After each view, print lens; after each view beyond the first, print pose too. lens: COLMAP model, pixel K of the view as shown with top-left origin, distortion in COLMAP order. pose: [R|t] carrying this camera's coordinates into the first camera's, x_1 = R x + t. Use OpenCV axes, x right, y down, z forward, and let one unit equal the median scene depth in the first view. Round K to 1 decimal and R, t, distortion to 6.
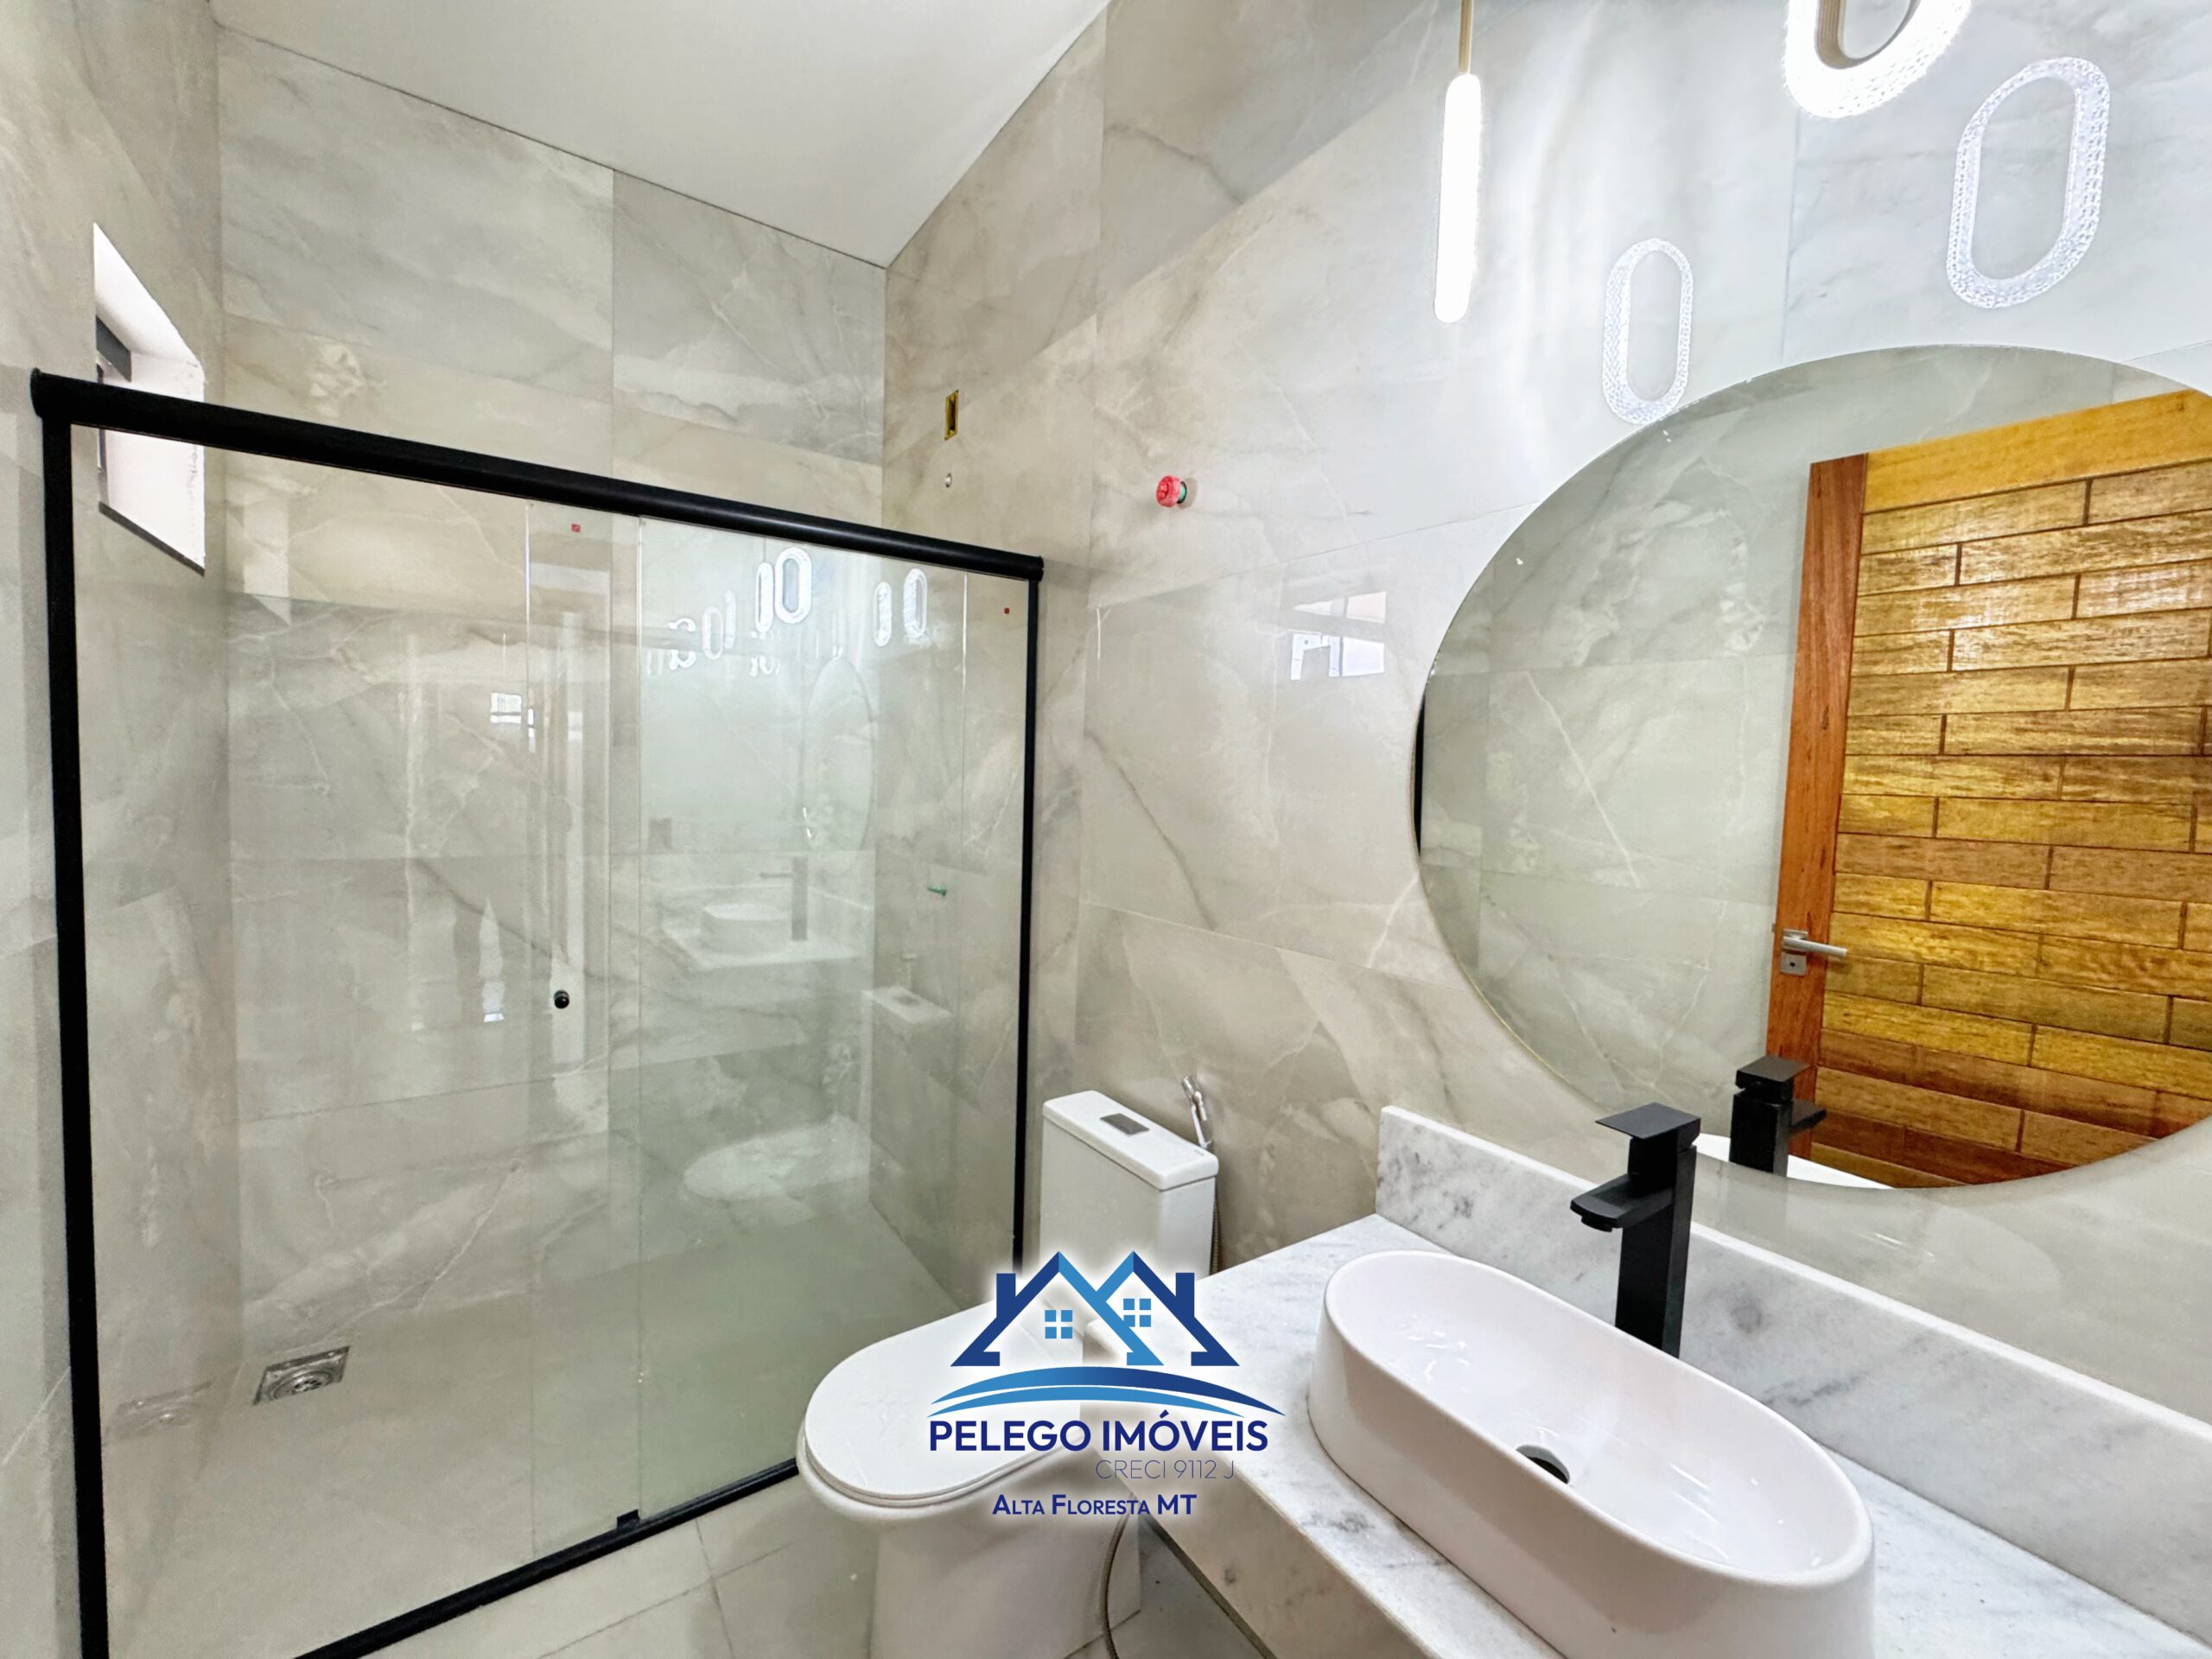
lens RADIAL K [[891.3, 0, 1105.7], [0, 891.3, 826.9], [0, 0, 1]] dist [-0.005821, 0.000294]
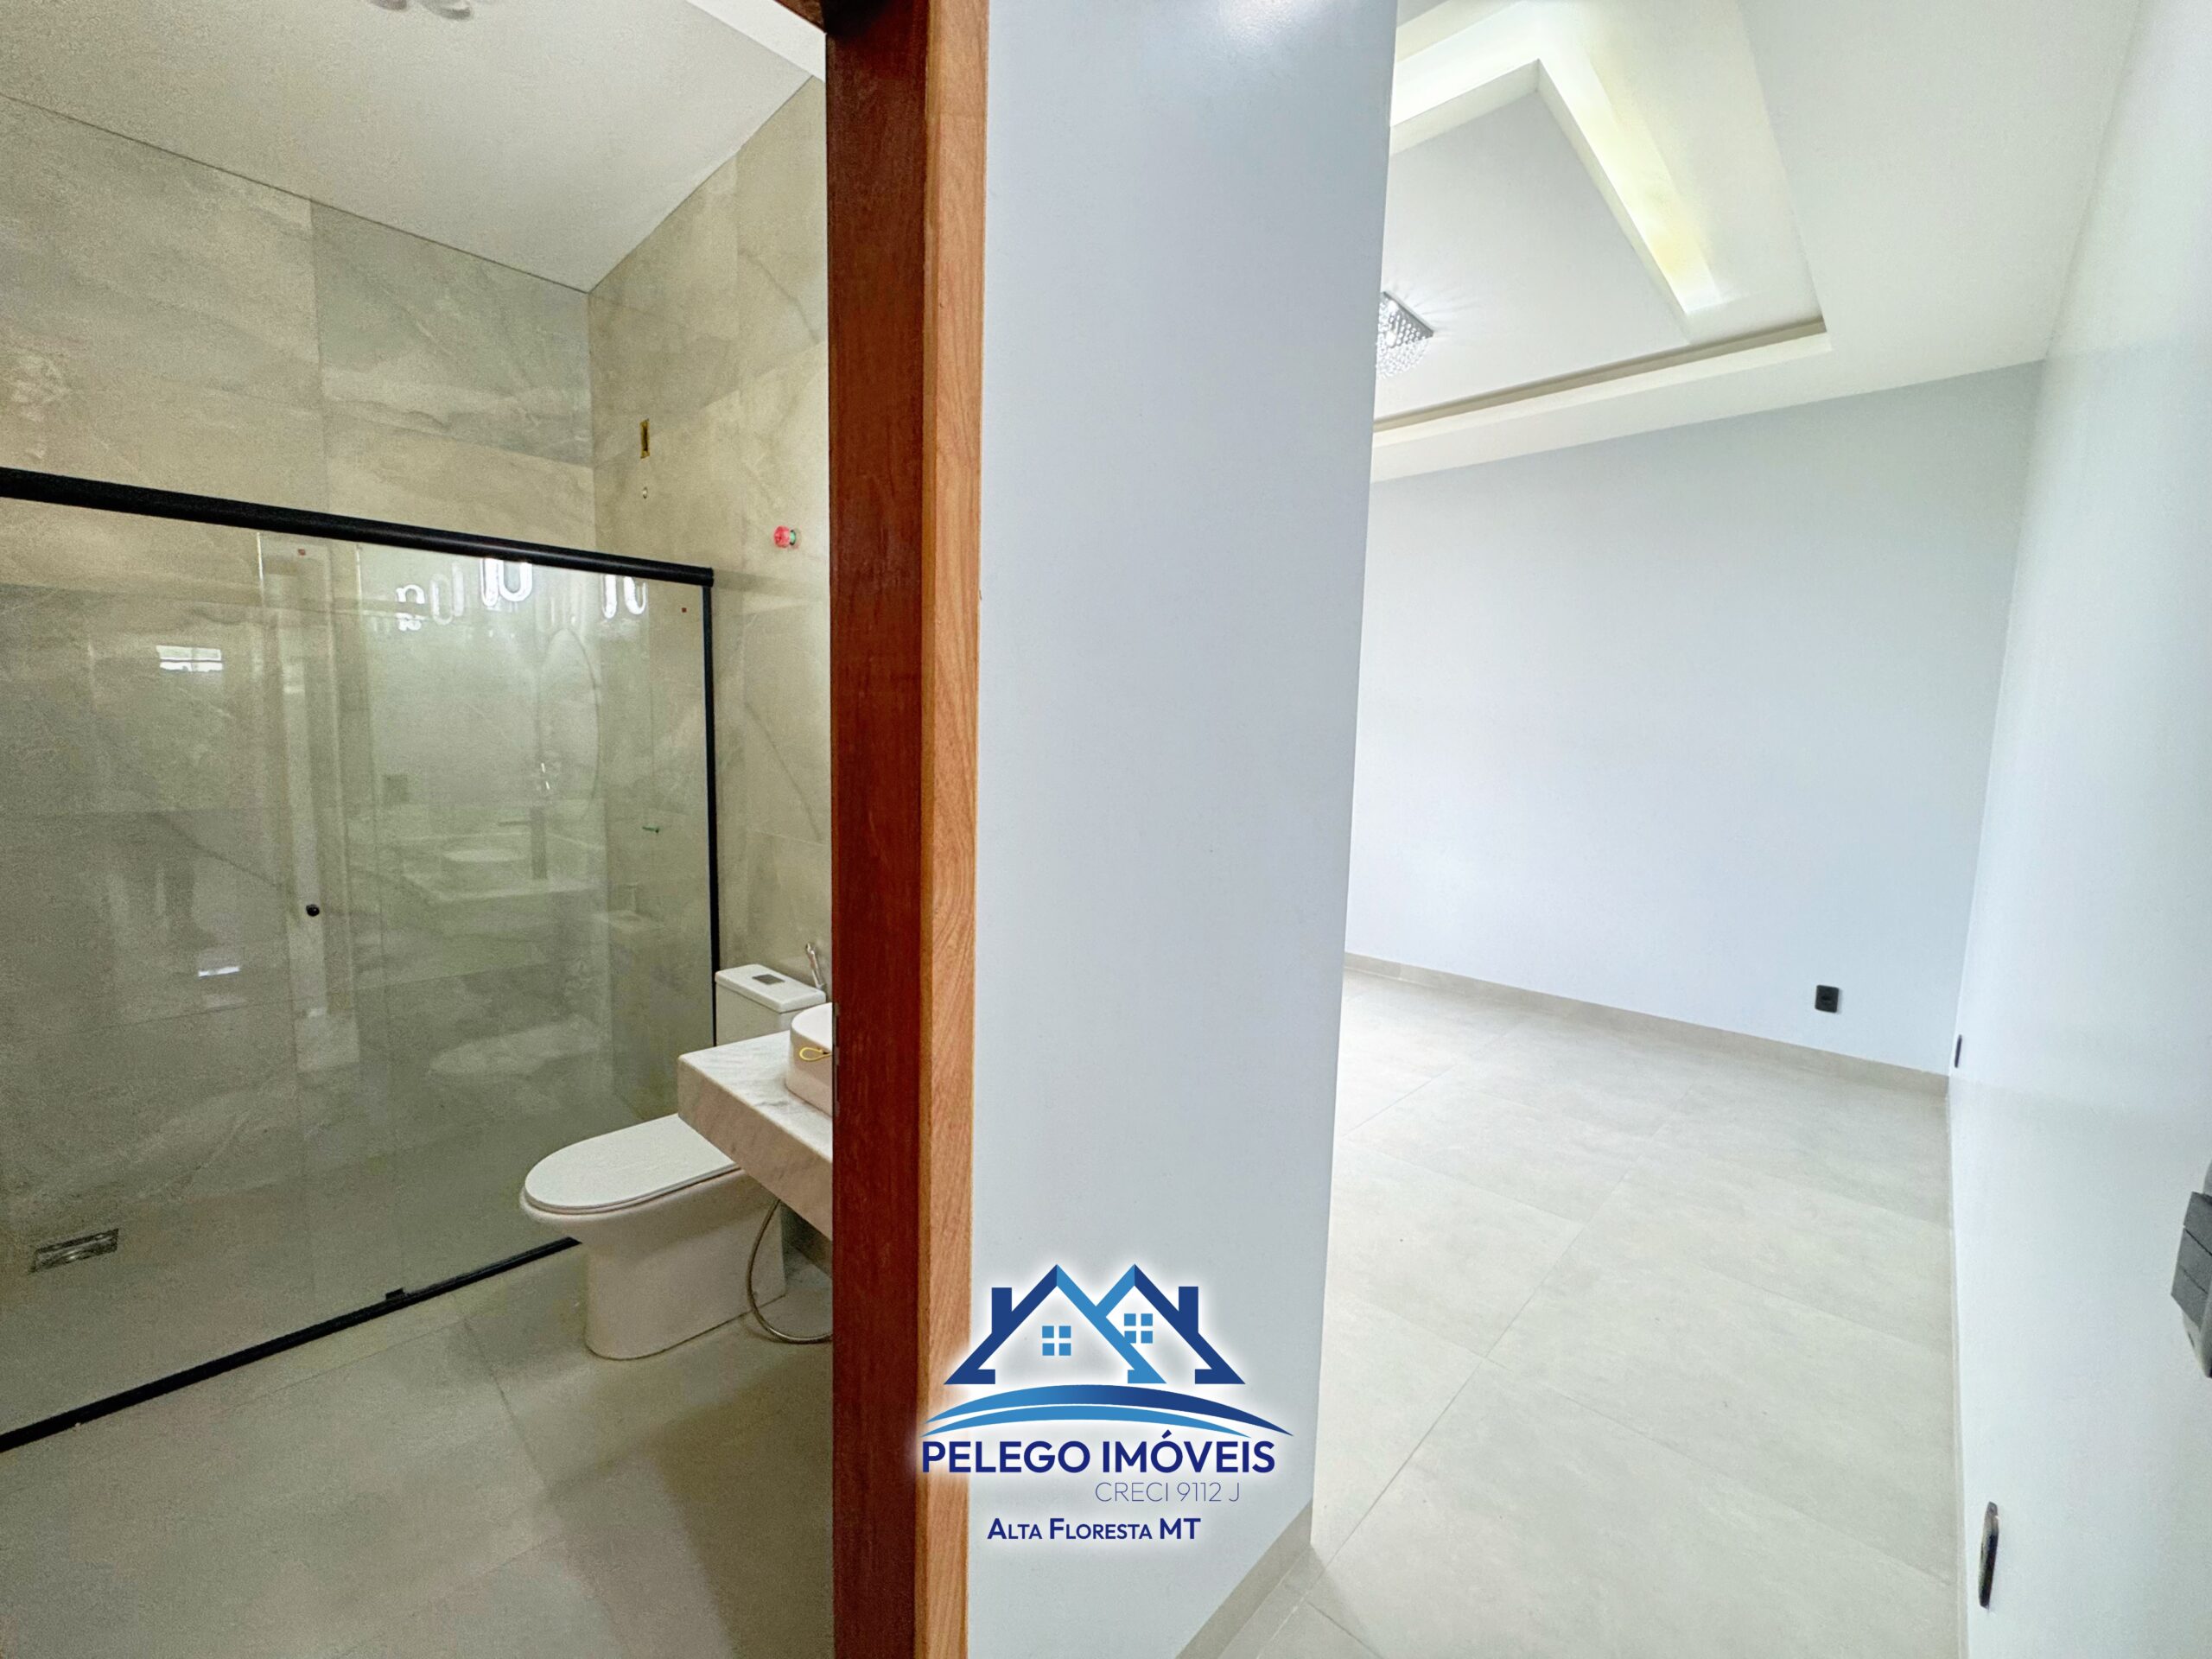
lens RADIAL K [[891.3, 0, 1110.0], [0, 891.3, 825.8], [0, 0, 1]] dist [-0.005821, 0.000294]
pose [[0.978401, -0.028238, 0.204779, 0.184580], [0.016993, 0.998260, 0.056467, 0.008368], [-0.206017, -0.051768, 0.977178, -0.344897]]
